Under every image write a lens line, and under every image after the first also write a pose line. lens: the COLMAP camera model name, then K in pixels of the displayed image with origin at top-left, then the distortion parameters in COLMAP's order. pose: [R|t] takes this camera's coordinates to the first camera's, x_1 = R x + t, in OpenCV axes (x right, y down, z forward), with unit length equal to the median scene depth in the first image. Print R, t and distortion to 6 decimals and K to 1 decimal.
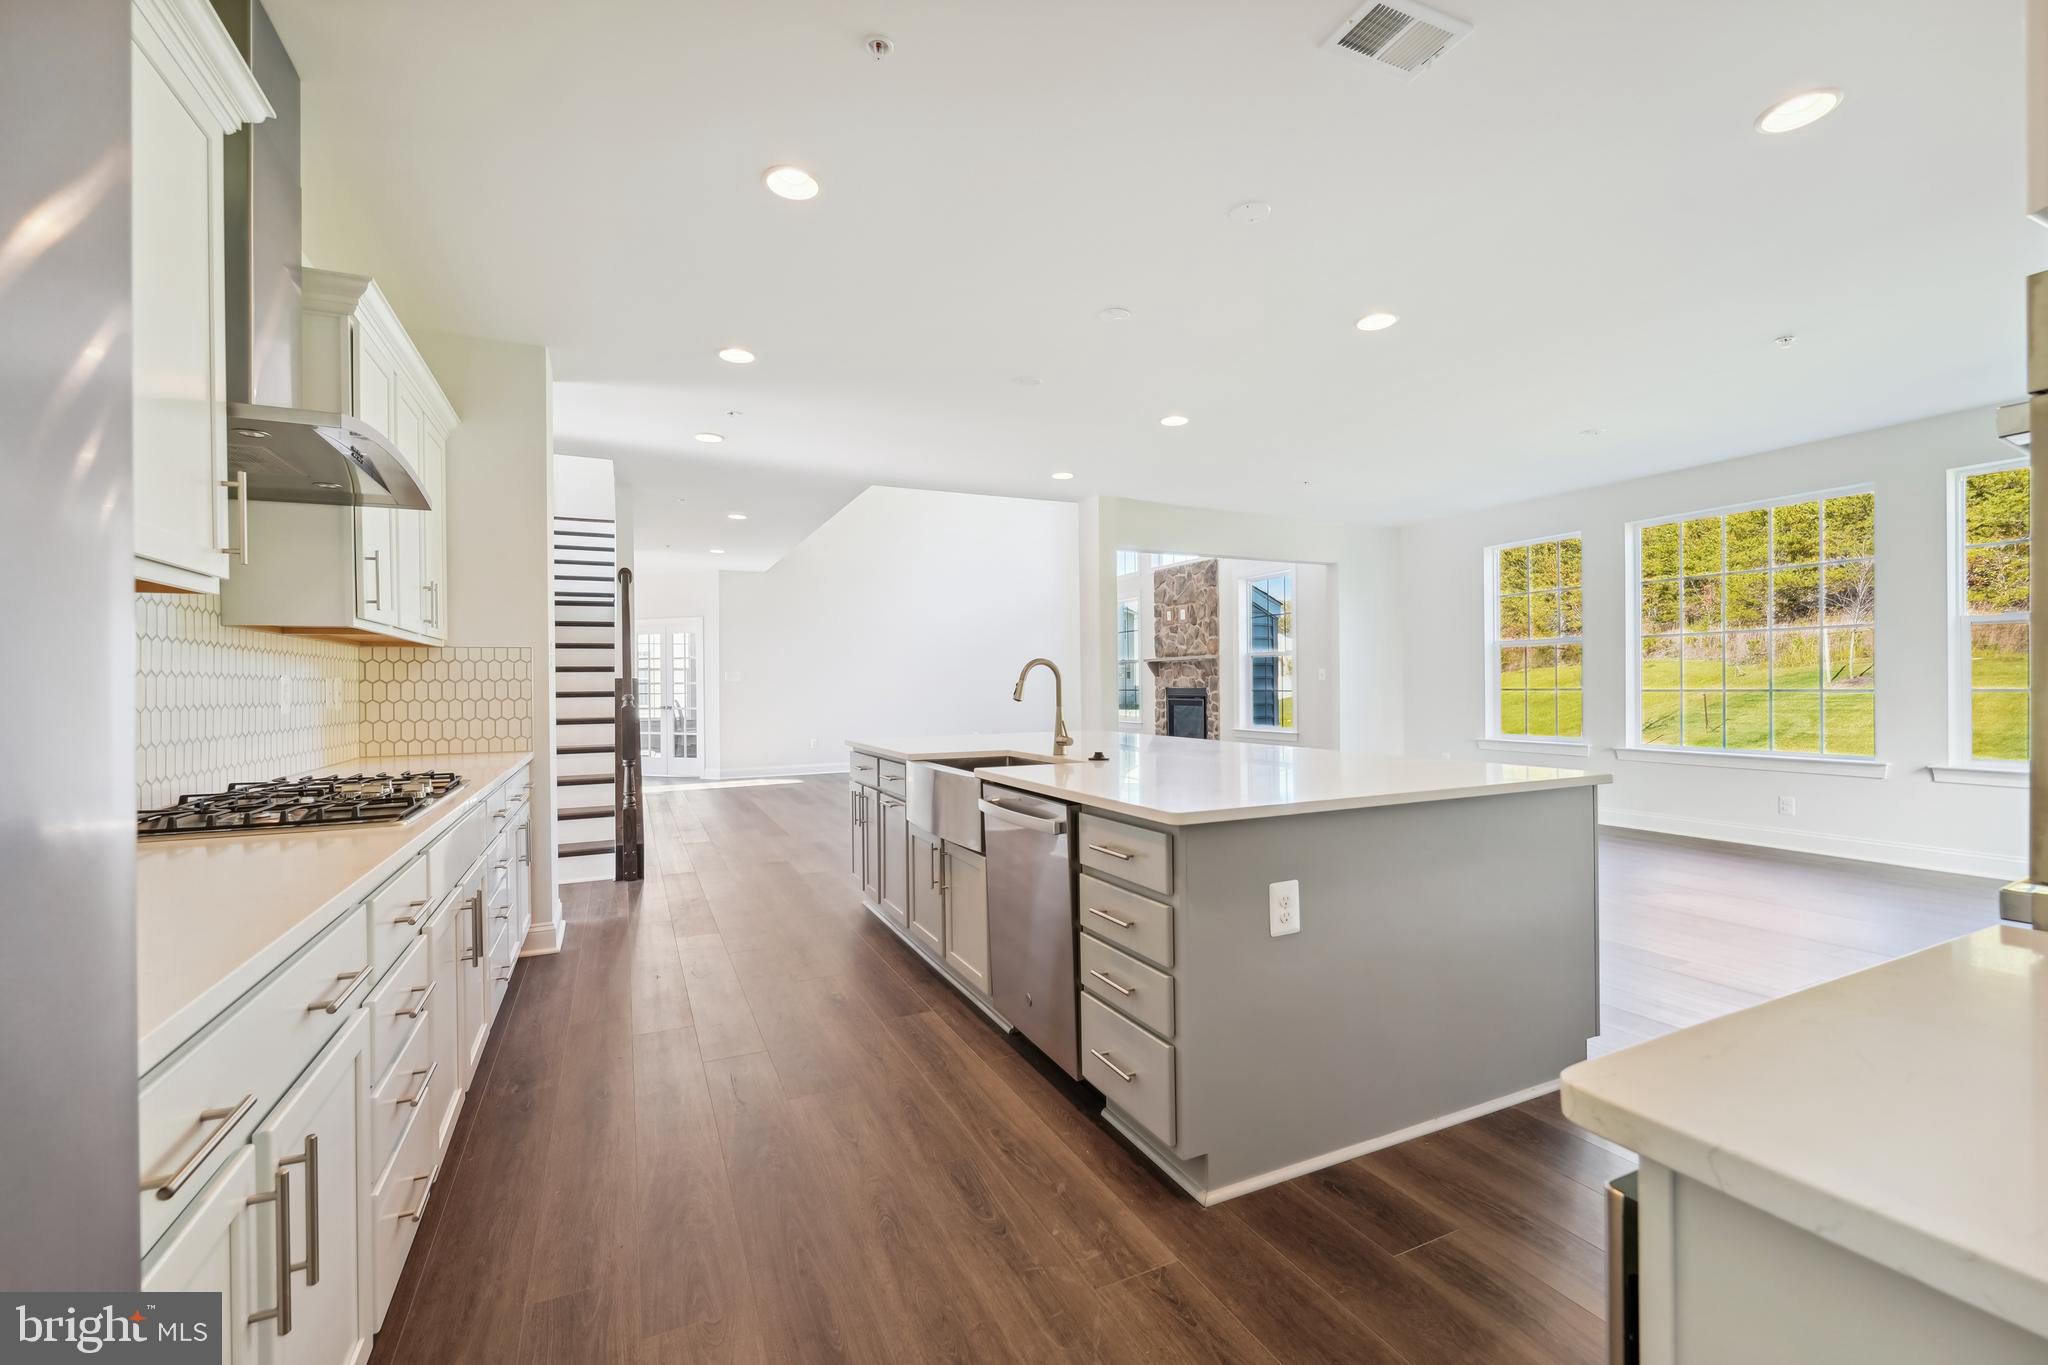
lens RADIAL K [[841.2, 0, 1022.2], [0, 841.2, 686.6], [0, 0, 1]] dist [-0.007095, 0.001215]
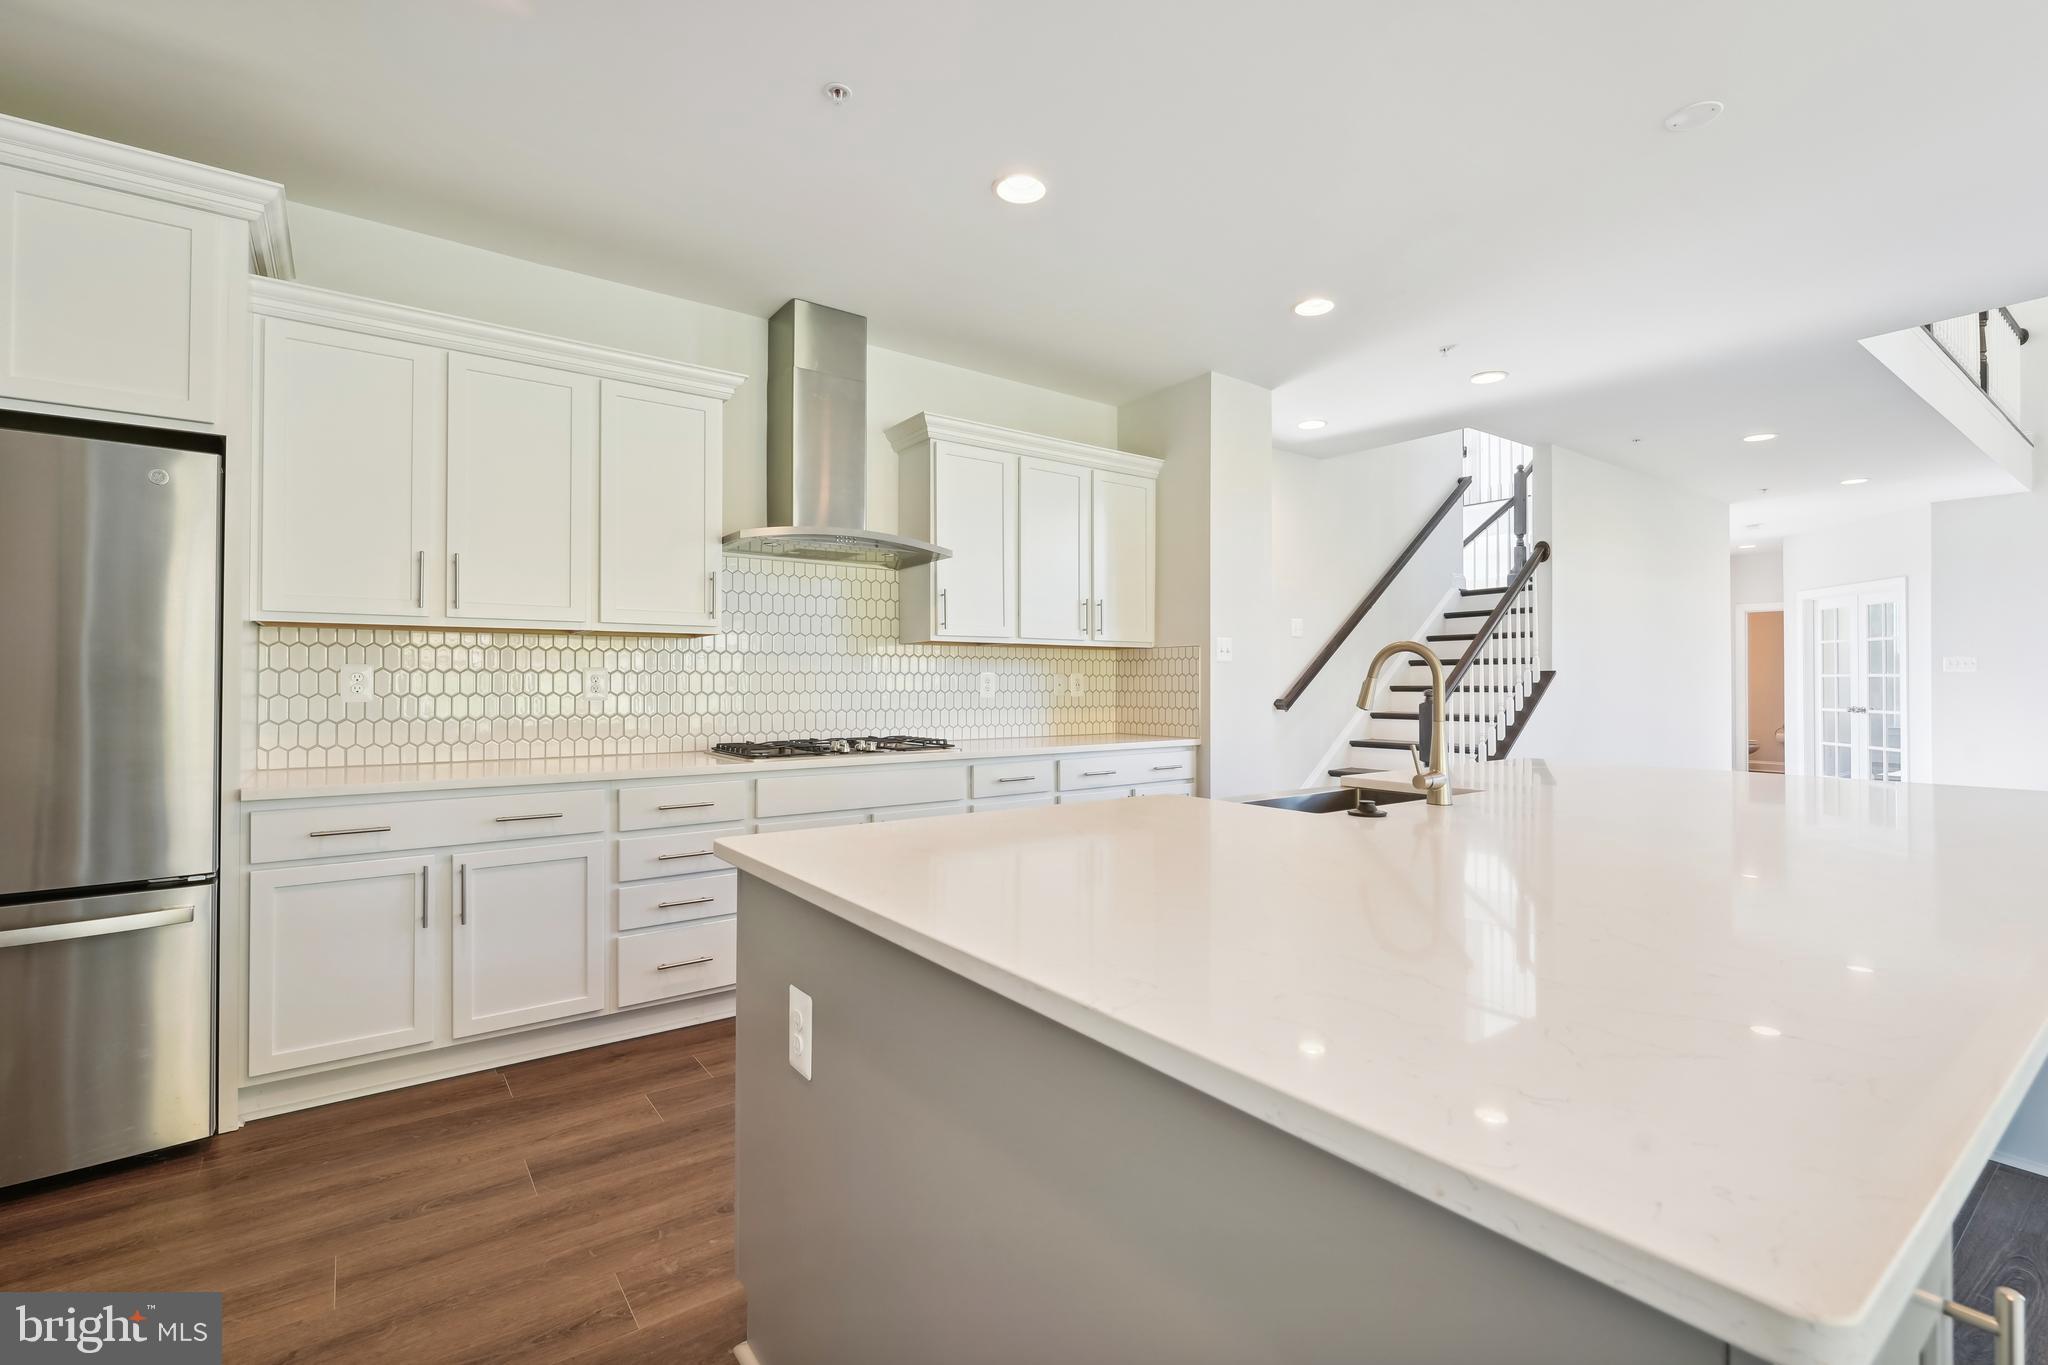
lens RADIAL K [[907.9, 0, 1045.5], [0, 907.9, 671.7], [0, 0, 1]] dist [0.003457, 0.000000]
pose [[0.209165, 0.000975, -0.977880, 0.410552], [-0.005968, 0.999982, -0.000279, -0.008175], [0.977862, 0.005894, 0.209167, 0.405759]]
